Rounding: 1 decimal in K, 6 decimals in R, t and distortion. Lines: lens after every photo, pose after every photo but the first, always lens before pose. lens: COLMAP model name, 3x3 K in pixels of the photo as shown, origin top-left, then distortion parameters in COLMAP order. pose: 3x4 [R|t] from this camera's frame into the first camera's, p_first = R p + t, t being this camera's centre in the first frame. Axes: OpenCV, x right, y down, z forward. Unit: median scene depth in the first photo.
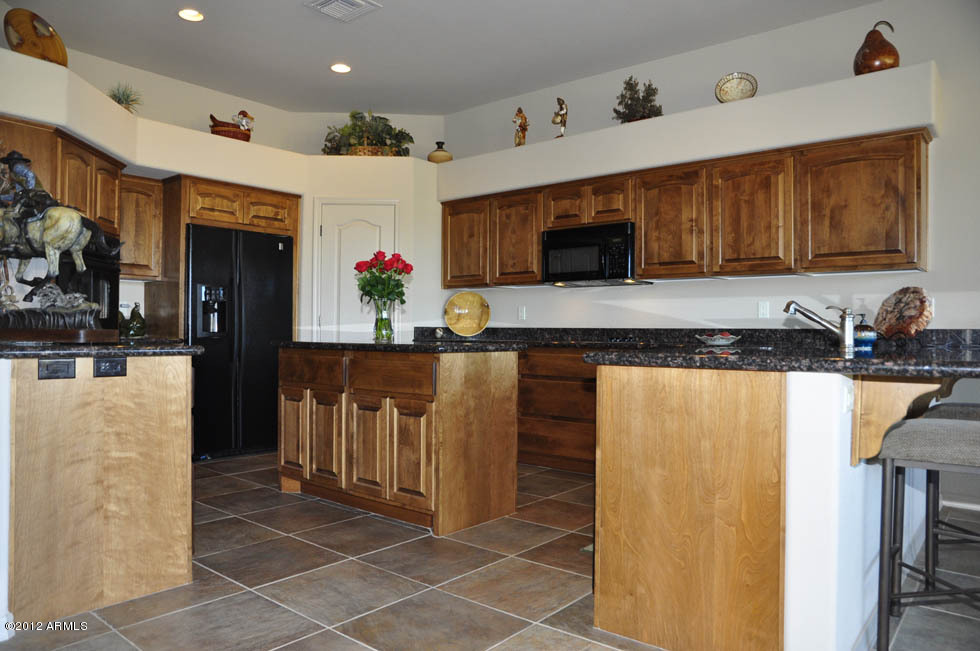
lens RADIAL K [[673.3, 0, 490.3], [0, 673.3, 325.6], [0, 0, 1]] dist [-0.067203, 0.006458]
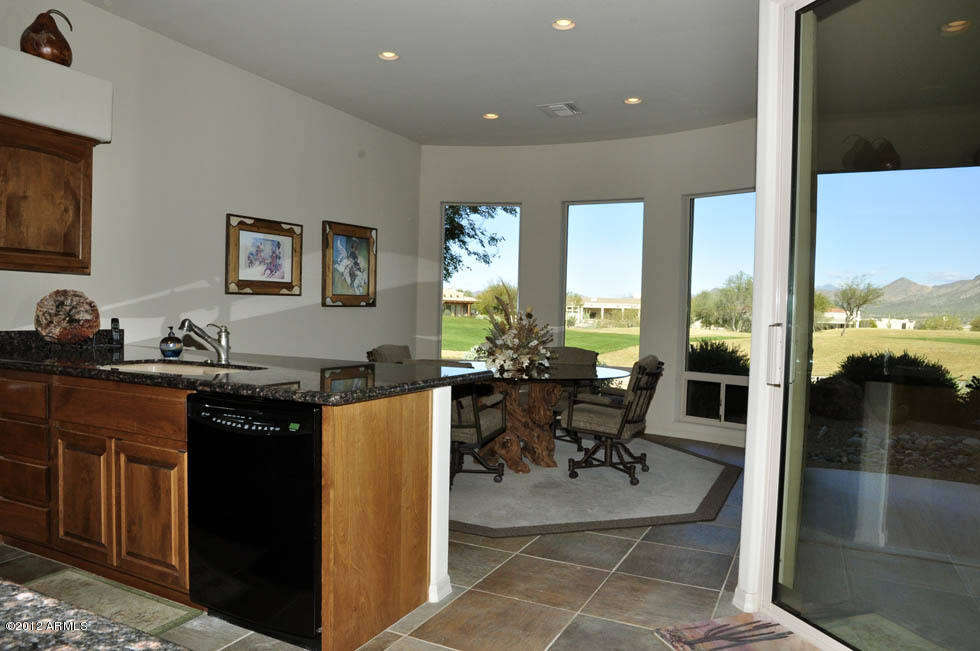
lens RADIAL K [[673.3, 0, 490.8], [0, 673.3, 335.6], [0, 0, 1]] dist [-0.067203, 0.006458]
pose [[-0.202900, -0.040893, 0.978345, -0.487190], [-0.038205, 0.998697, 0.033821, -0.048238], [-0.978454, -0.030516, -0.204198, 0.568424]]
